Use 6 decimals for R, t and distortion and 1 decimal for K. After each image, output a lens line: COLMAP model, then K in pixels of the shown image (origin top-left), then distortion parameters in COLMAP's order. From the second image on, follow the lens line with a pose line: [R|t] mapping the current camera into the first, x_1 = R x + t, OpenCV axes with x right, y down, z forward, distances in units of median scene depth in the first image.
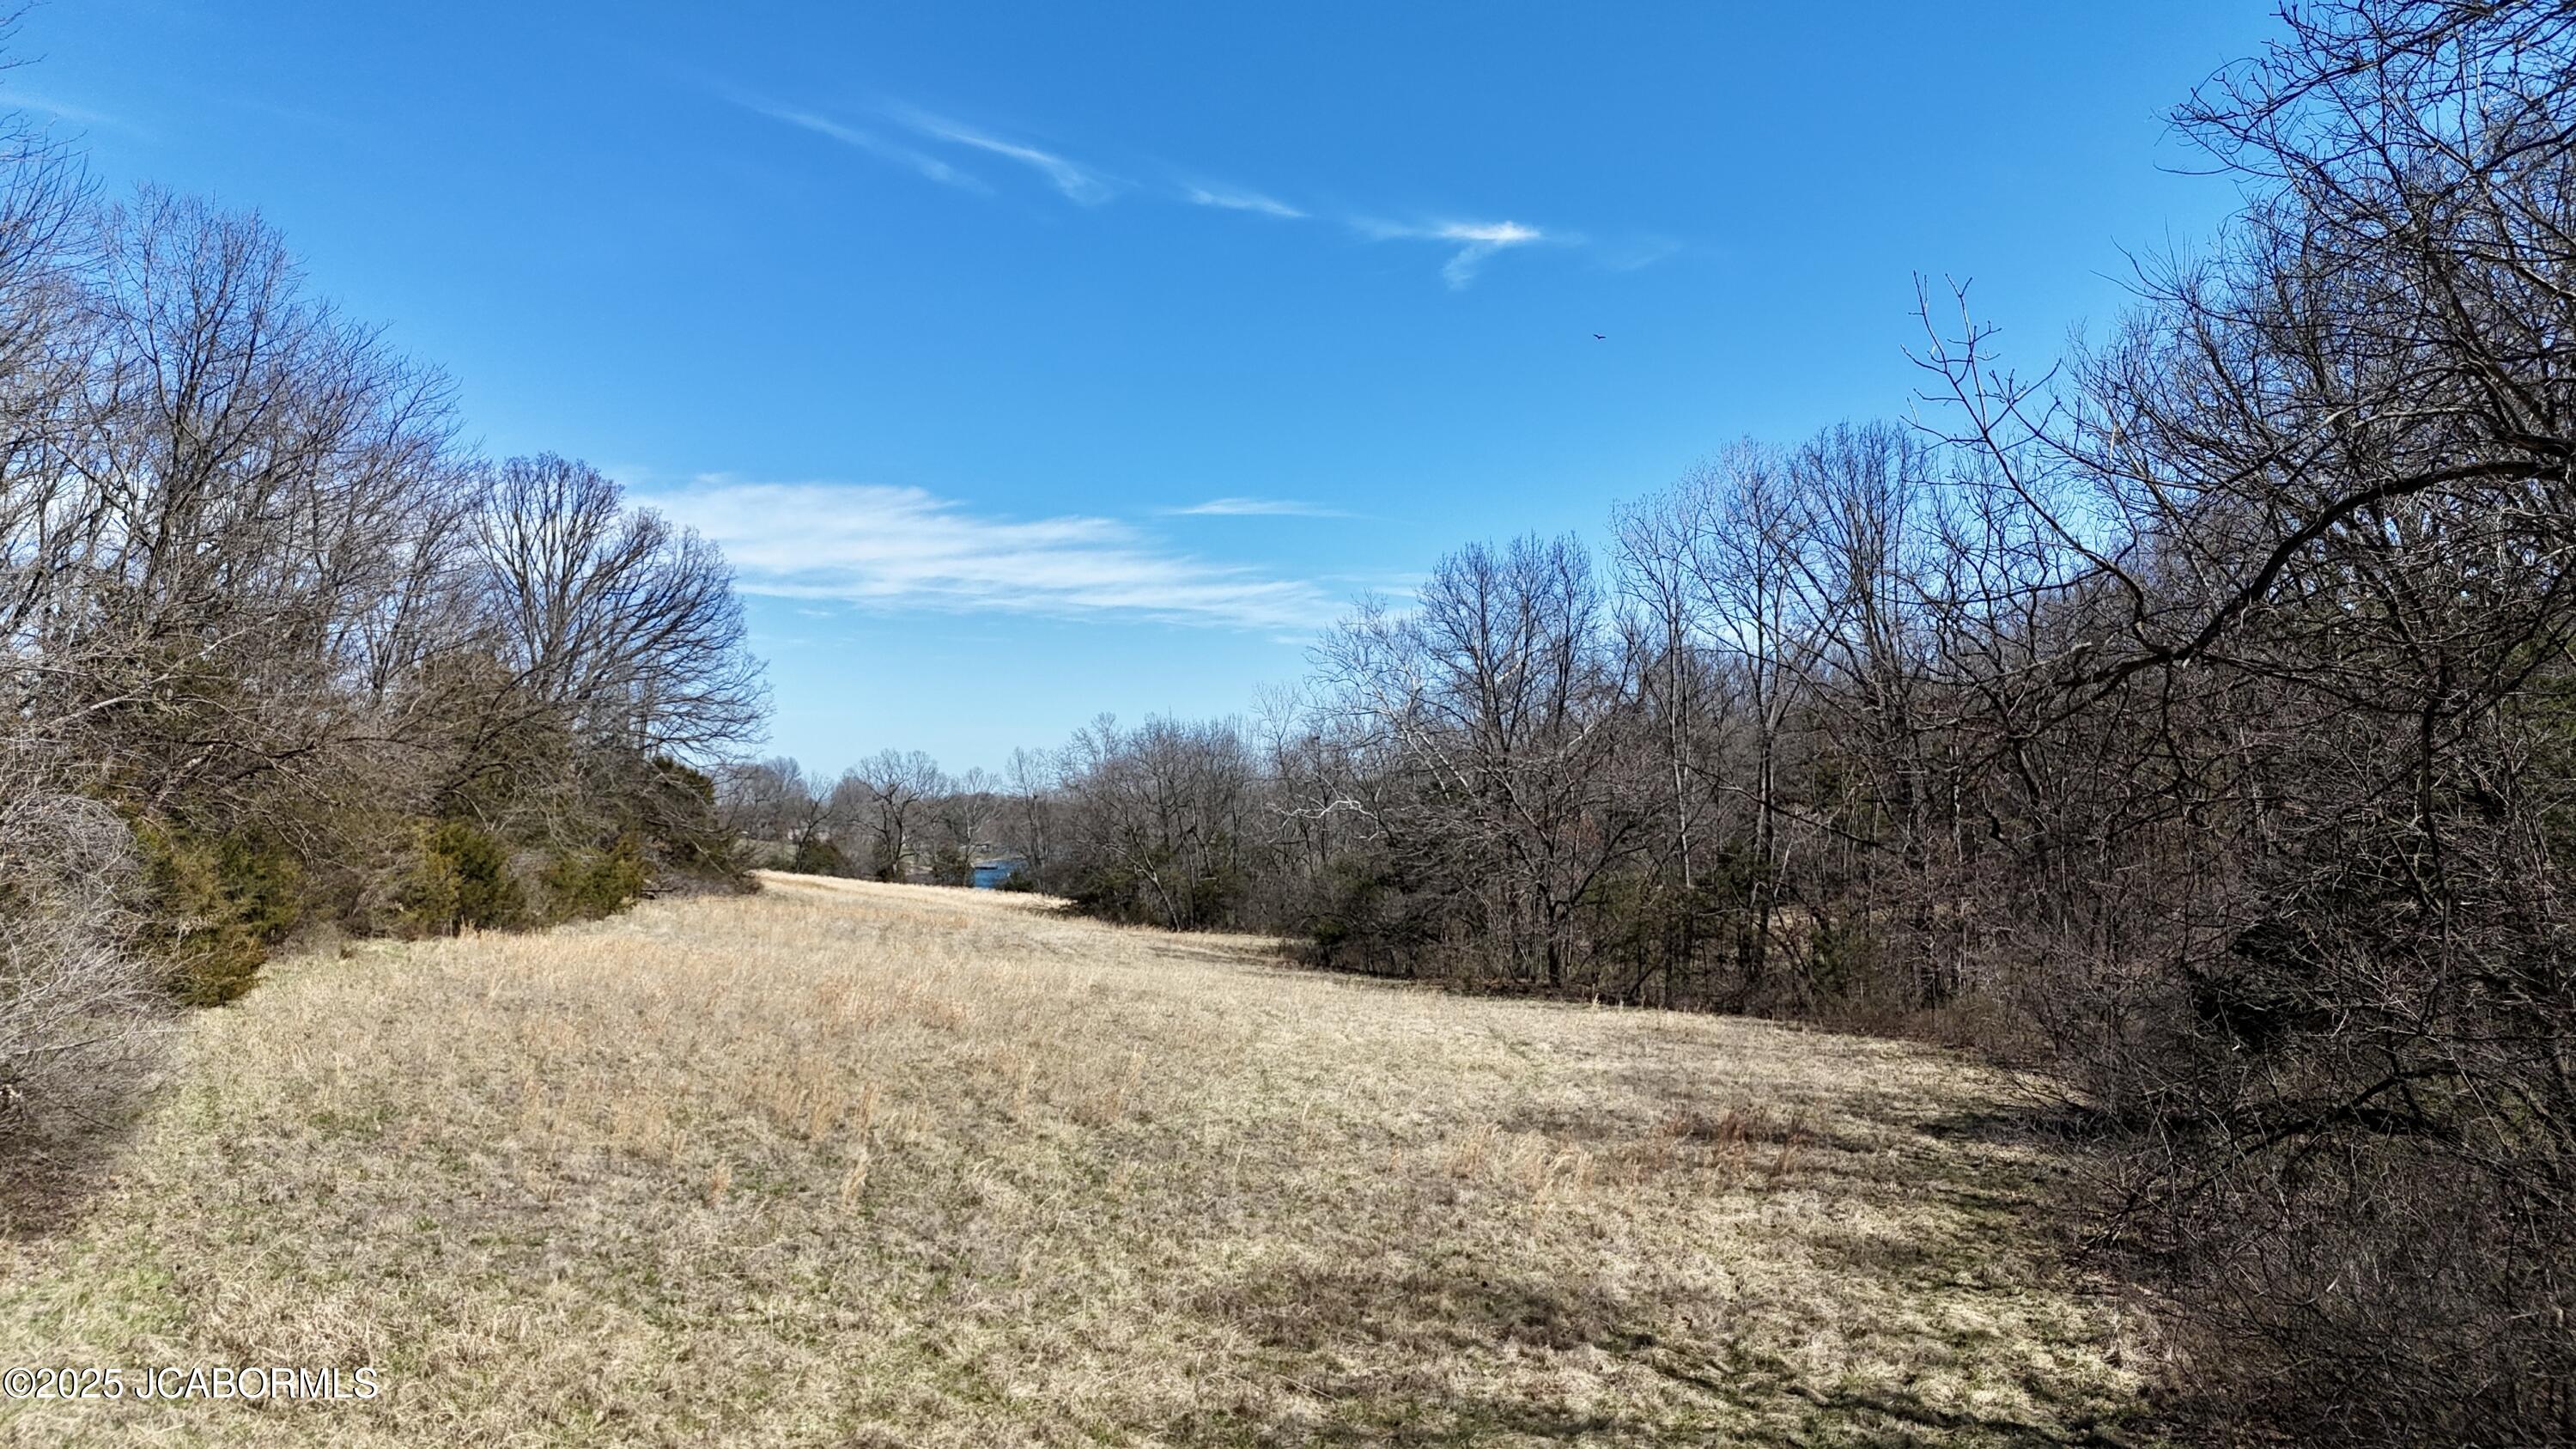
lens RADIAL K [[1830.5, 0, 1288.0], [0, 1830.5, 724.5], [0, 0, 1]] dist [0.008780, 0.004007]
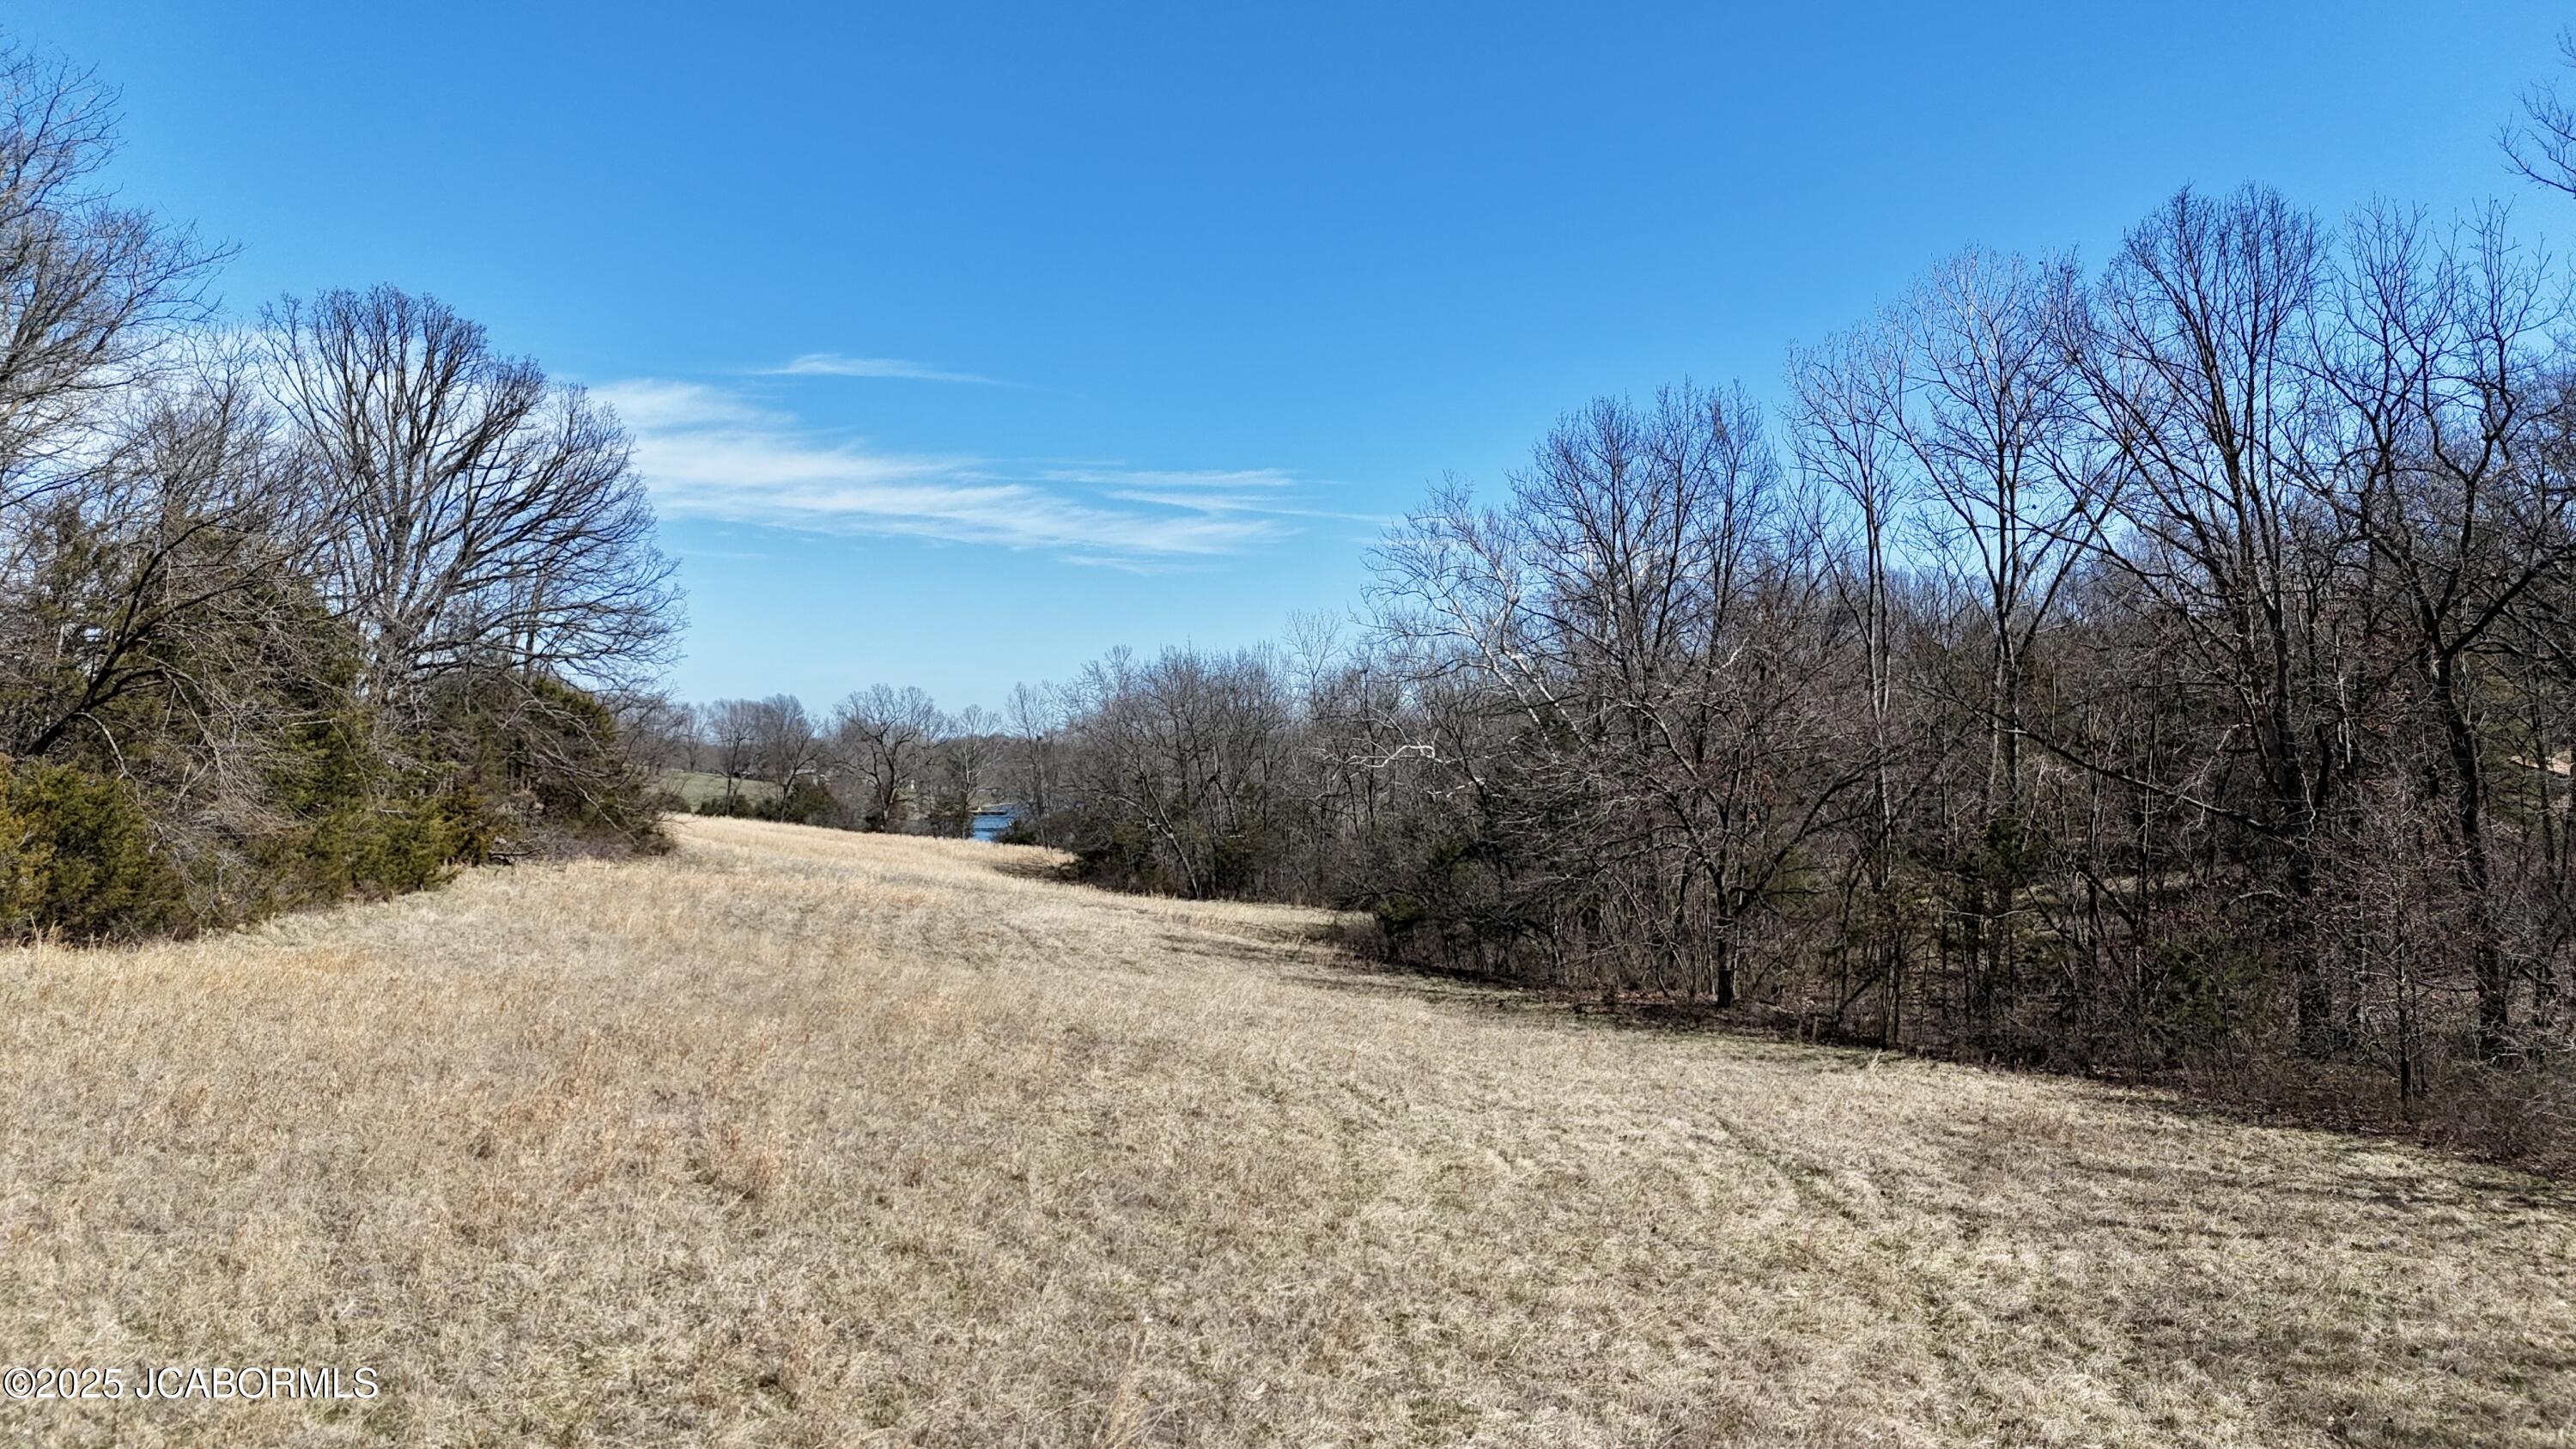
lens RADIAL K [[1830.5, 0, 1288.0], [0, 1830.5, 724.5], [0, 0, 1]] dist [0.008780, 0.004007]
pose [[0.999907, 0.009919, -0.009350, -0.011969], [-0.009636, 0.999506, 0.029914, 0.007819], [0.009642, -0.029821, 0.999509, 0.167737]]
